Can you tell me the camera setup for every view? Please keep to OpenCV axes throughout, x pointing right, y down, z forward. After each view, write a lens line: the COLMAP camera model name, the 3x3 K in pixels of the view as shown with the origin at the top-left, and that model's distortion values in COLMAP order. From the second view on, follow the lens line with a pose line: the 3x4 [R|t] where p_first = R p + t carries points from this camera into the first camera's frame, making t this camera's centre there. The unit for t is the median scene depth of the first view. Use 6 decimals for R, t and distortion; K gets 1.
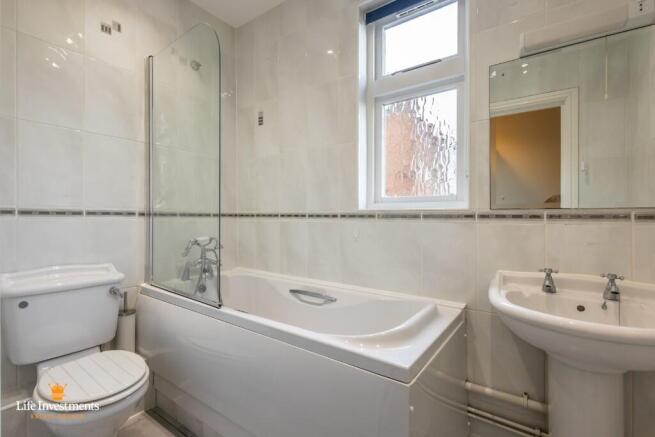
lens RADIAL K [[316.3, 0, 330.6], [0, 316.3, 217.2], [0, 0, 1]] dist [0.022854, -0.000191]
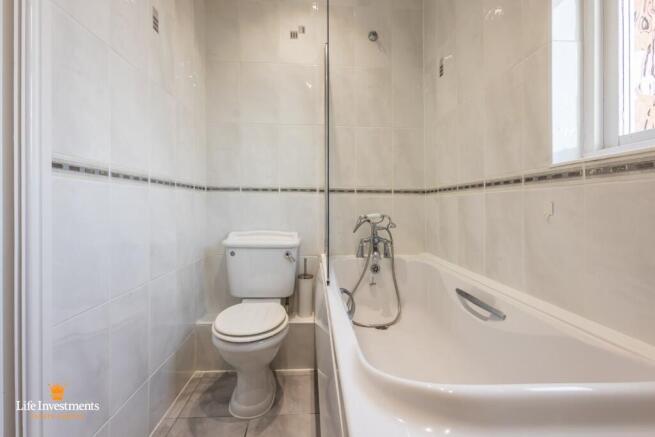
lens RADIAL K [[316.3, 0, 326.2], [0, 316.3, 207.5], [0, 0, 1]] dist [0.022854, -0.000191]
pose [[0.613216, -0.000140, -0.789915, 0.287594], [-0.005627, 0.999974, -0.004546, 0.055023], [0.789895, 0.007232, 0.613199, 0.348874]]
